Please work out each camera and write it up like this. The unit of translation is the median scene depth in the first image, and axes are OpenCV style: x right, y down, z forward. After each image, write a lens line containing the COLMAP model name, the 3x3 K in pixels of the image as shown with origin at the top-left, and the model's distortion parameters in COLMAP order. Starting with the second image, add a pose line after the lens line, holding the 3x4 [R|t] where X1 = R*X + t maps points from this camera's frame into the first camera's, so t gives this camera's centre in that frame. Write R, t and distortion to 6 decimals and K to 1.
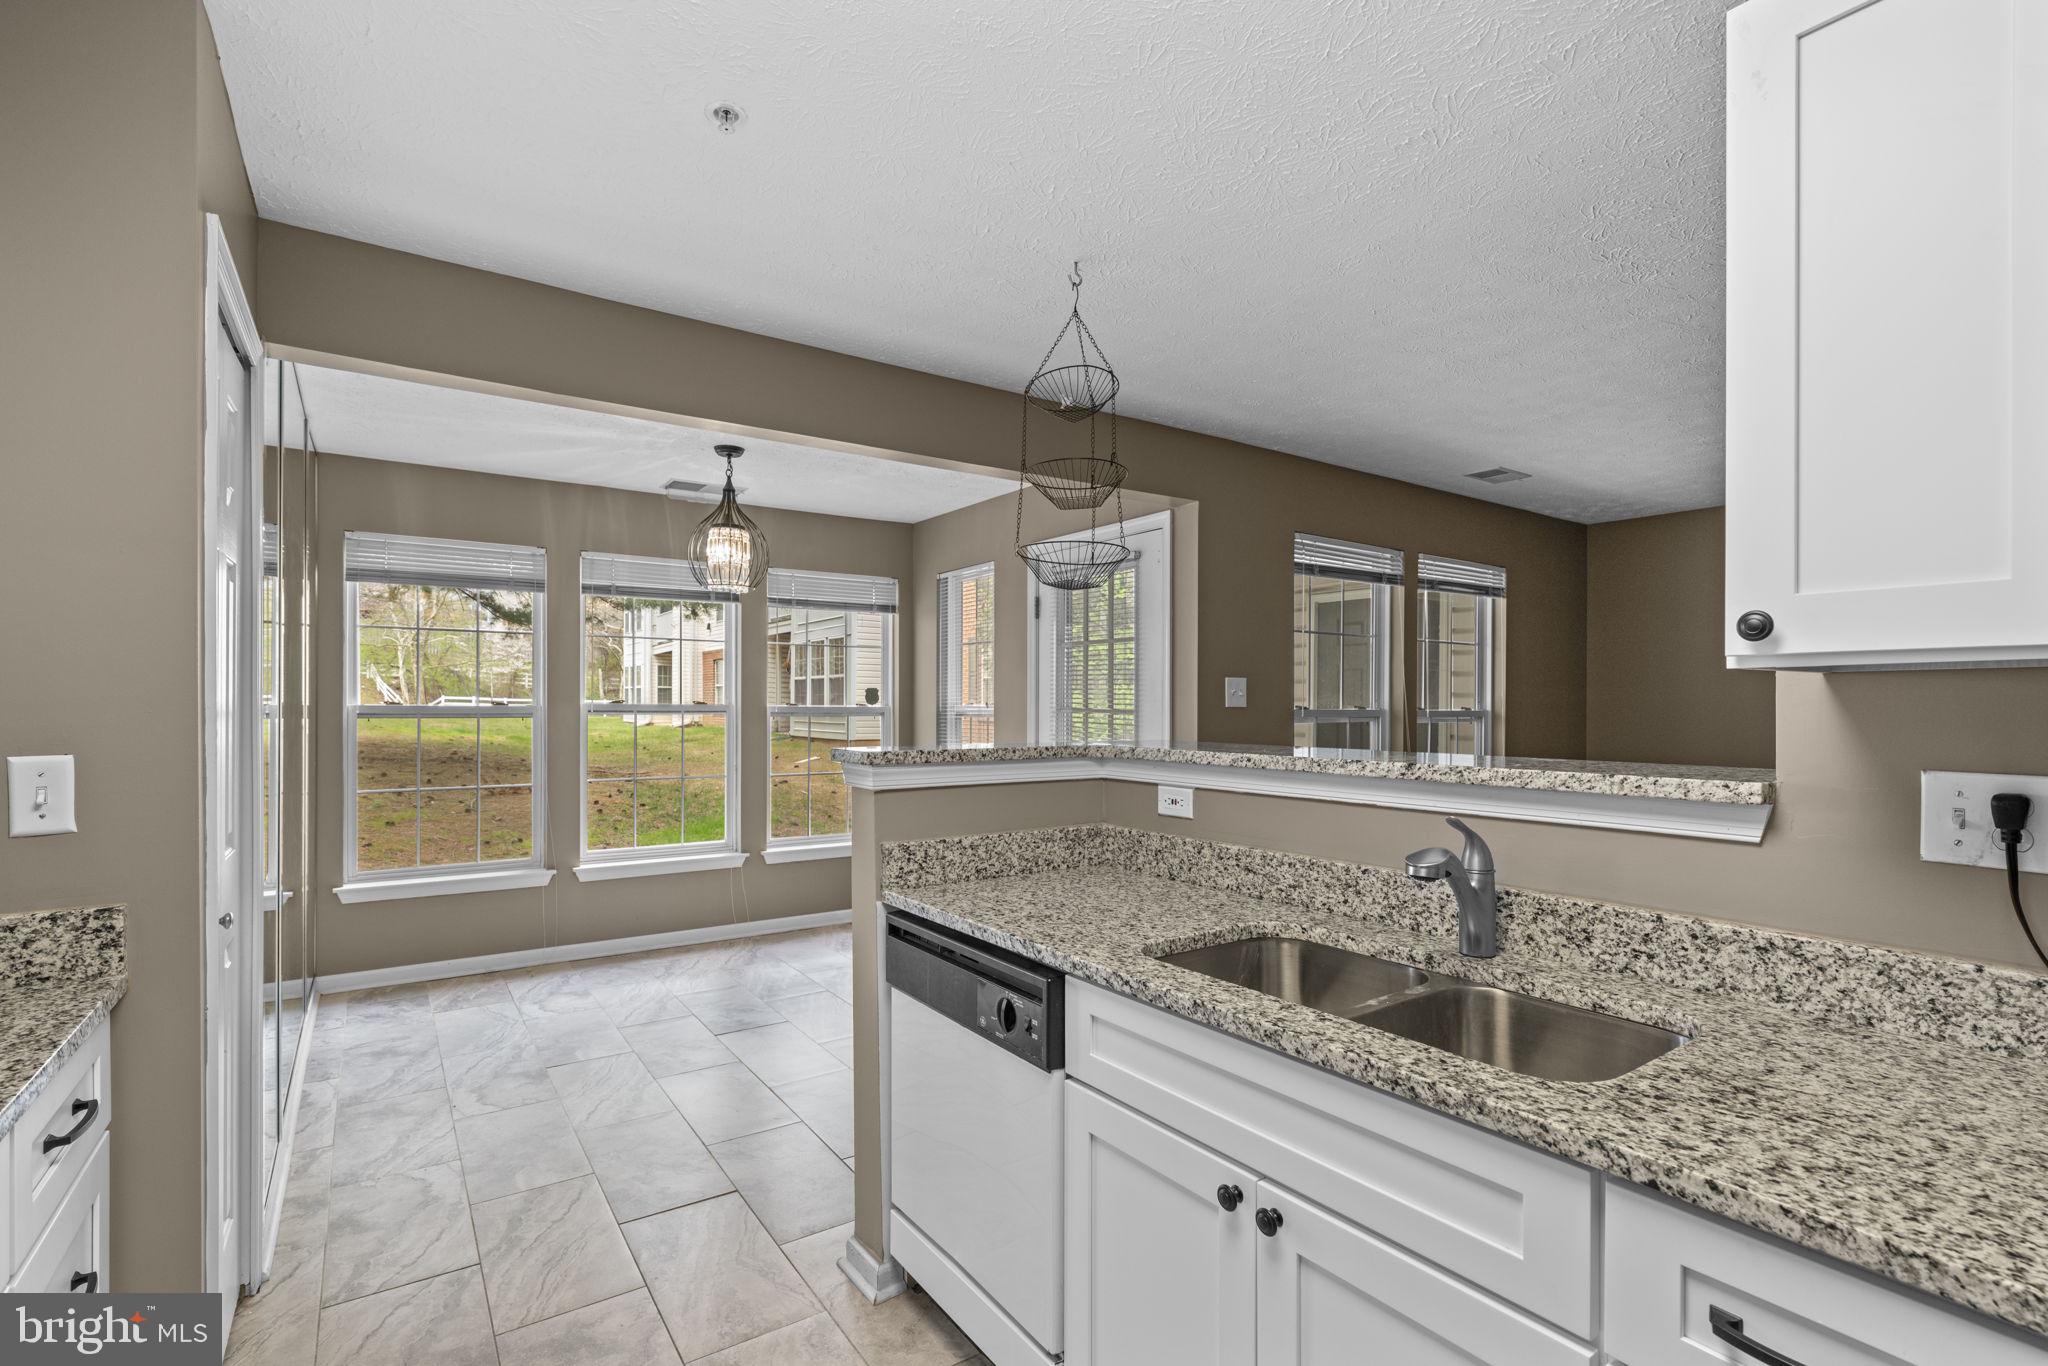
lens RADIAL K [[937.0, 0, 1016.7], [0, 937.0, 699.1], [0, 0, 1]] dist [-0.015573, 0.008449]
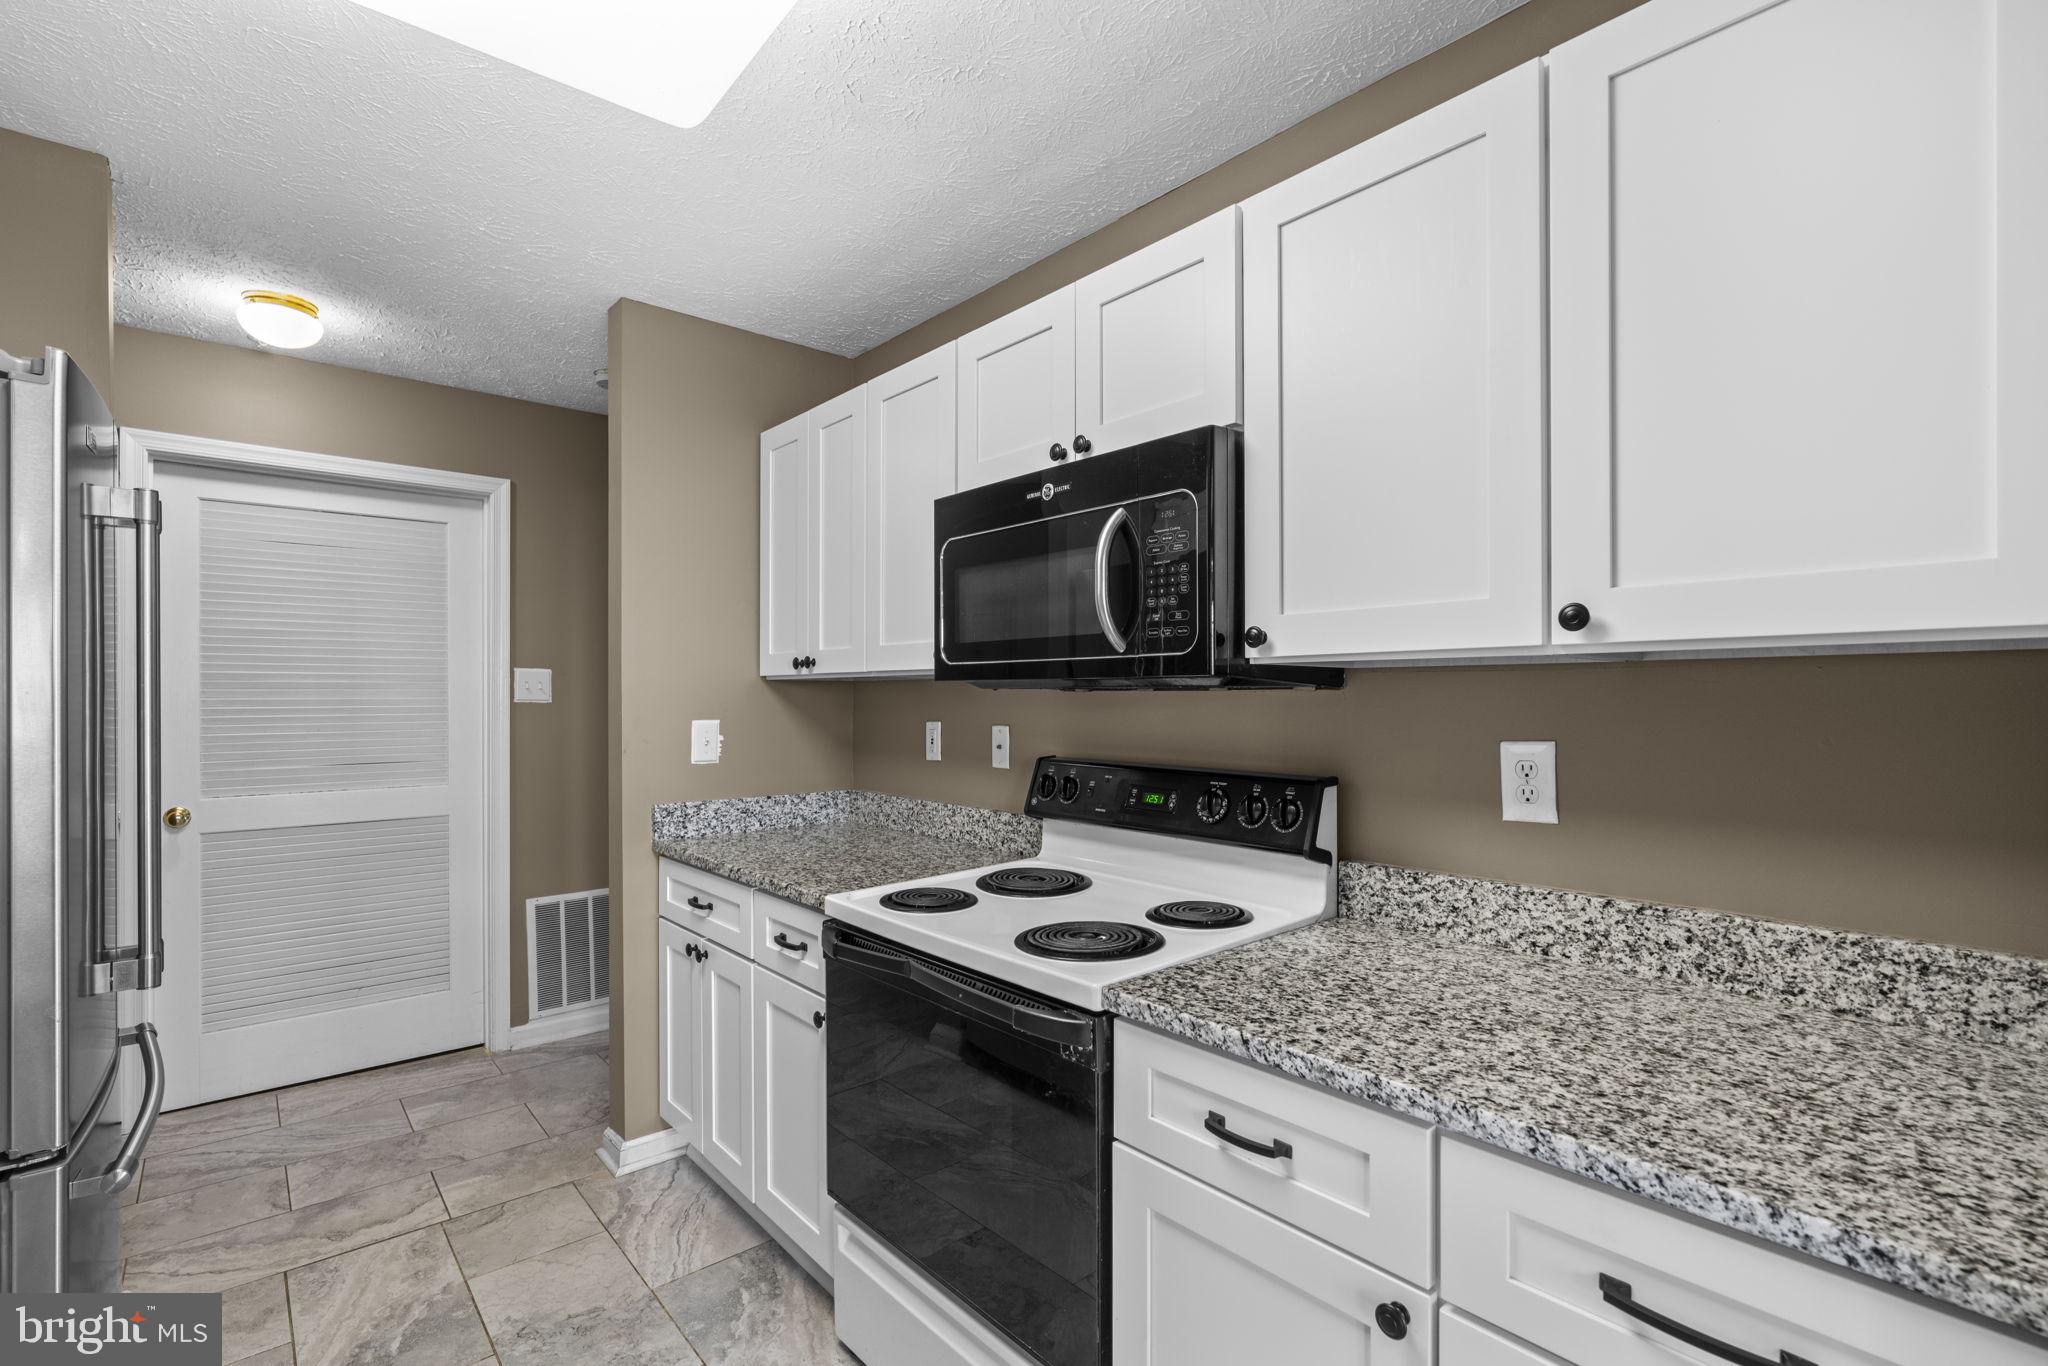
lens RADIAL K [[925.7, 0, 1022.8], [0, 925.7, 697.3], [0, 0, 1]] dist [-0.015368, 0.007273]
pose [[-0.993509, -0.004214, -0.113675, -0.140745], [-0.003559, 0.999976, -0.005960, 0.004332], [0.113697, -0.005517, -0.993500, 0.482340]]
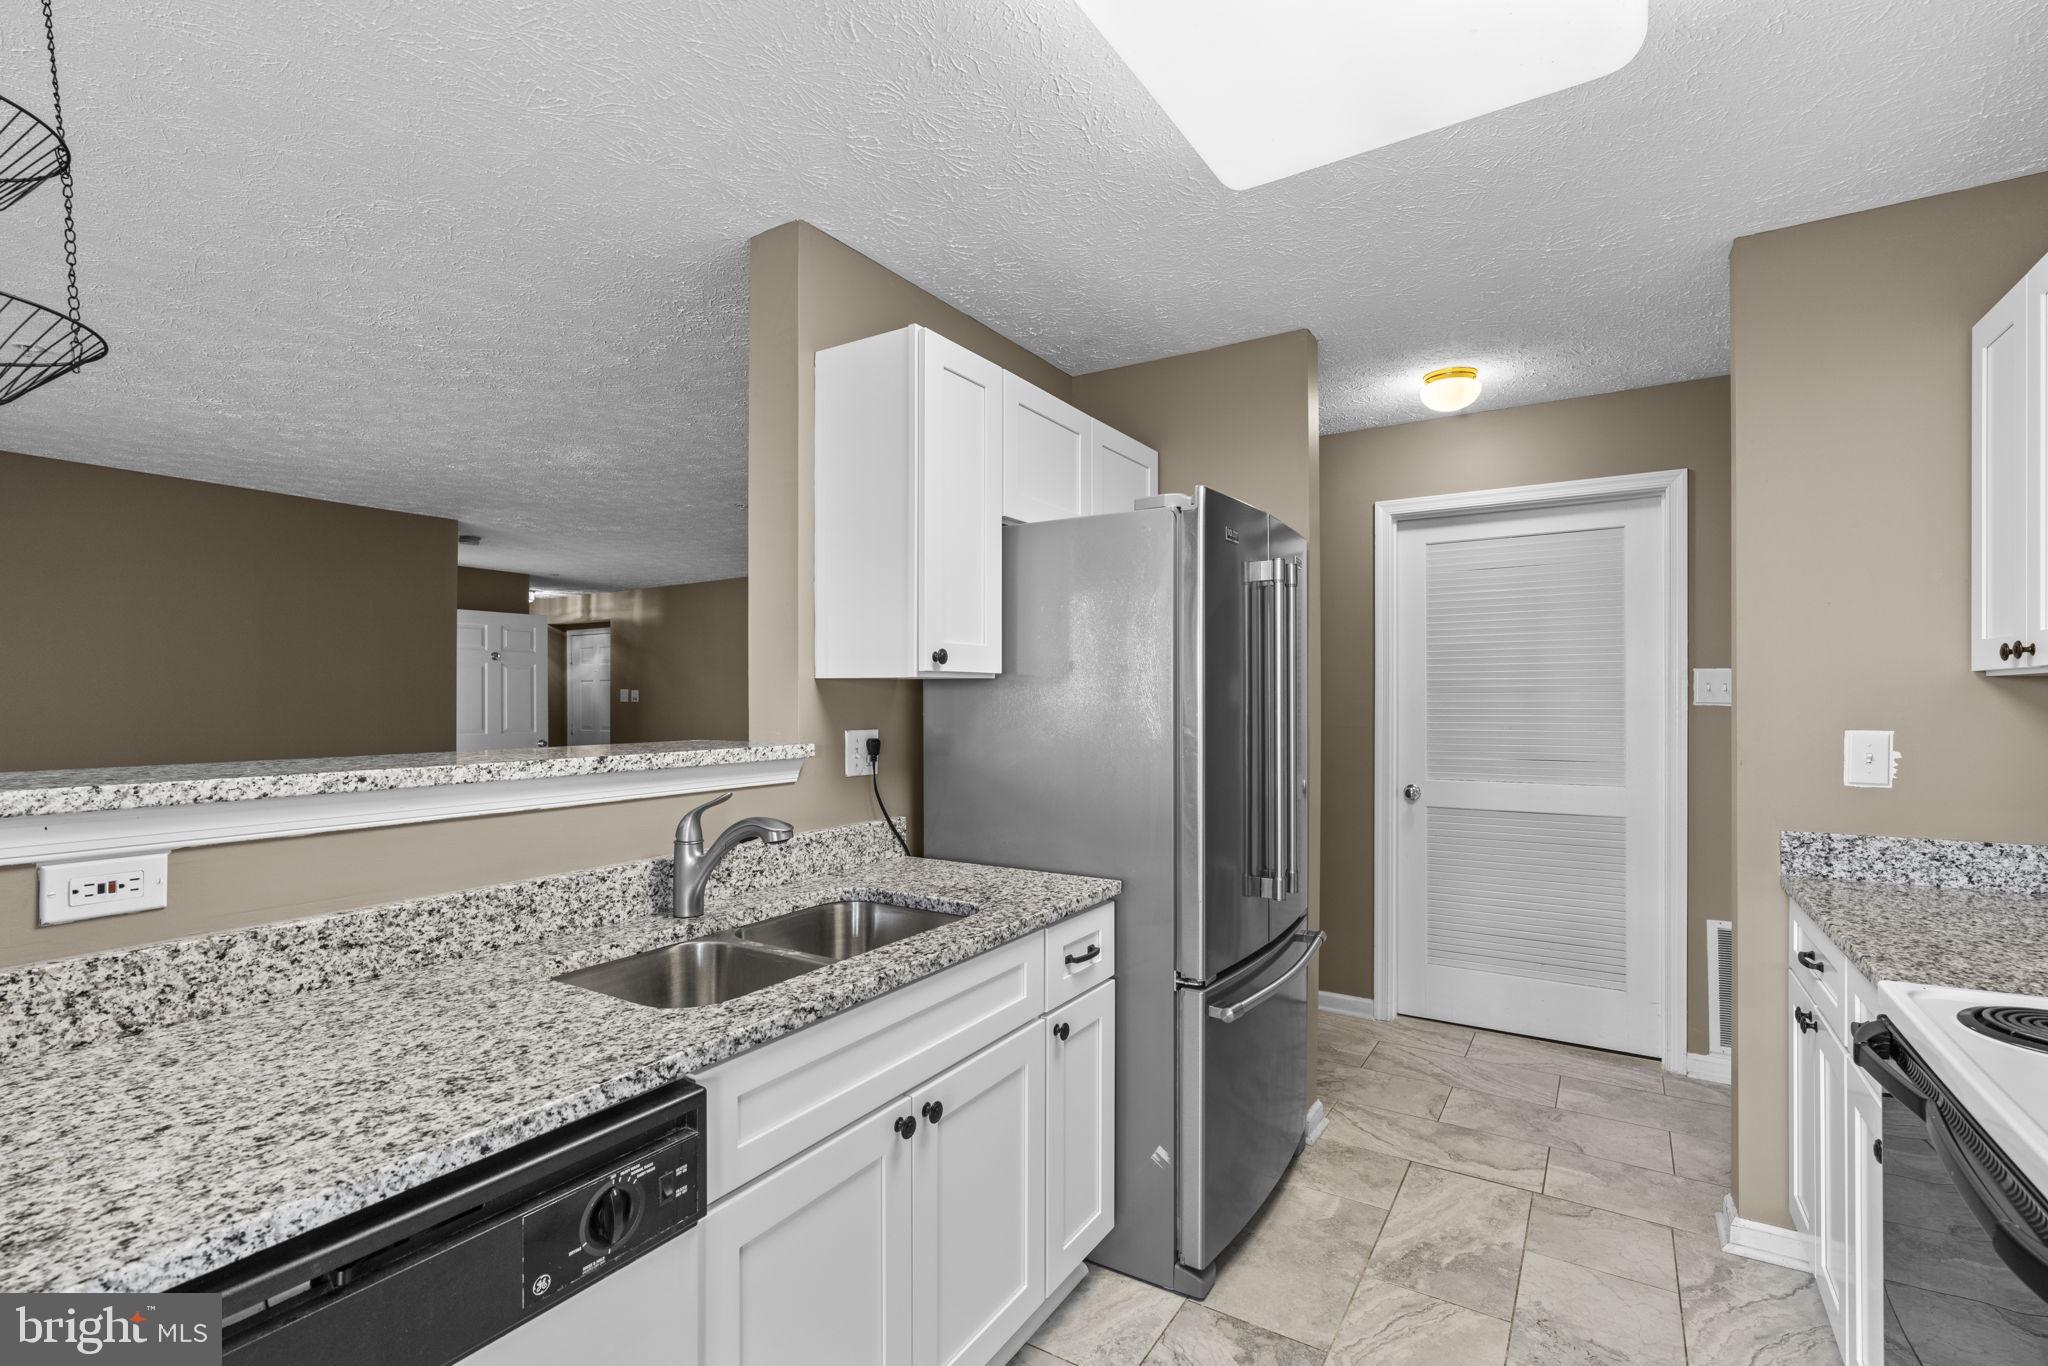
lens RADIAL K [[925.7, 0, 1022.8], [0, 925.7, 697.3], [0, 0, 1]] dist [-0.015368, 0.007273]
pose [[-0.387628, -0.003229, 0.921810, -0.280717], [-0.005902, 0.999982, 0.001021, 0.001294], [-0.921797, -0.005045, -0.387640, 0.422104]]
